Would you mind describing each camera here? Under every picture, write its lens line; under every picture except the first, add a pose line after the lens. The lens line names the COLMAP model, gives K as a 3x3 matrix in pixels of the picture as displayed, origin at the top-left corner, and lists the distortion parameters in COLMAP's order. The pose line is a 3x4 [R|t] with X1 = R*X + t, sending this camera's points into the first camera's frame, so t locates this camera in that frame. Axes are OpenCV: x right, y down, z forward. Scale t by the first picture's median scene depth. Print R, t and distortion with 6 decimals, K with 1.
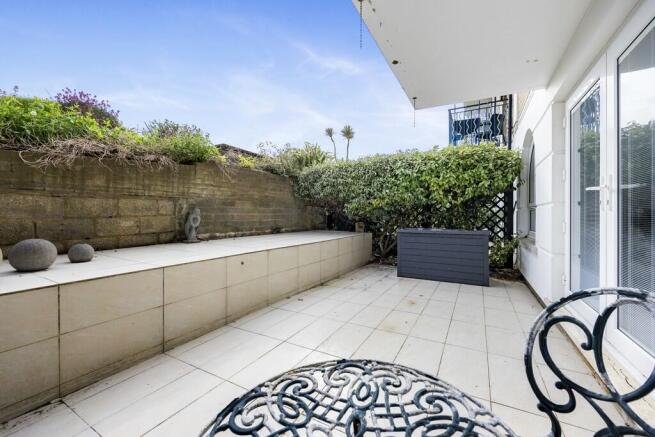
lens RADIAL K [[269.5, 0, 327.5], [0, 269.5, 218.5], [0, 0, 1]] dist [0.000040, 0.000020]
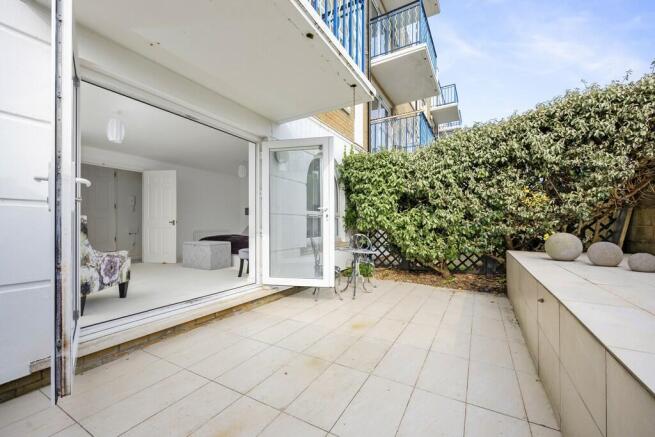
lens RADIAL K [[269.5, 0, 327.5], [0, 269.5, 218.5], [0, 0, 1]] dist [0.000040, 0.000020]
pose [[-0.999982, -0.004269, 0.004209, 0.209230], [-0.004321, 0.999914, -0.012385, -0.018104], [-0.004155, -0.012403, -0.999914, 1.963157]]
